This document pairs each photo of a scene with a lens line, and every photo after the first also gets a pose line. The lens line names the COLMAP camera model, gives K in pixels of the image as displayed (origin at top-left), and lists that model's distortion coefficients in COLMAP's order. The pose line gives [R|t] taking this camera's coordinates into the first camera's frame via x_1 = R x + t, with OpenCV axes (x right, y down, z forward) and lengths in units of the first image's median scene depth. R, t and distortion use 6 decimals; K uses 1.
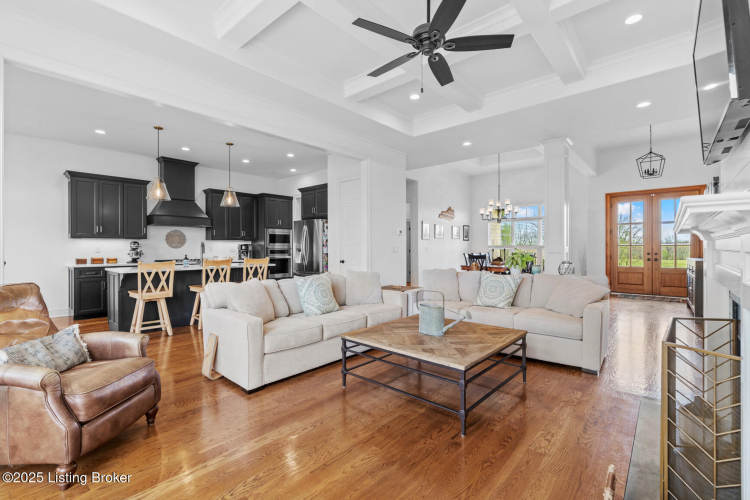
lens RADIAL K [[340.6, 0, 375.6], [0, 340.6, 248.1], [0, 0, 1]] dist [-0.001179, 0.000042]
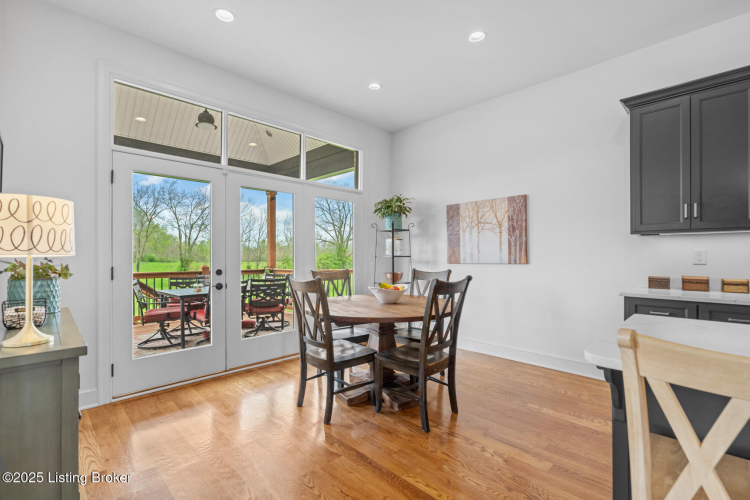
lens RADIAL K [[340.6, 0, 375.7], [0, 340.6, 253.8], [0, 0, 1]] dist [-0.001179, 0.000042]
pose [[-0.061806, -0.003043, -0.998084, -0.333724], [-0.009383, 0.999953, -0.002468, 0.003190], [0.998044, 0.009212, -0.061832, 0.578695]]
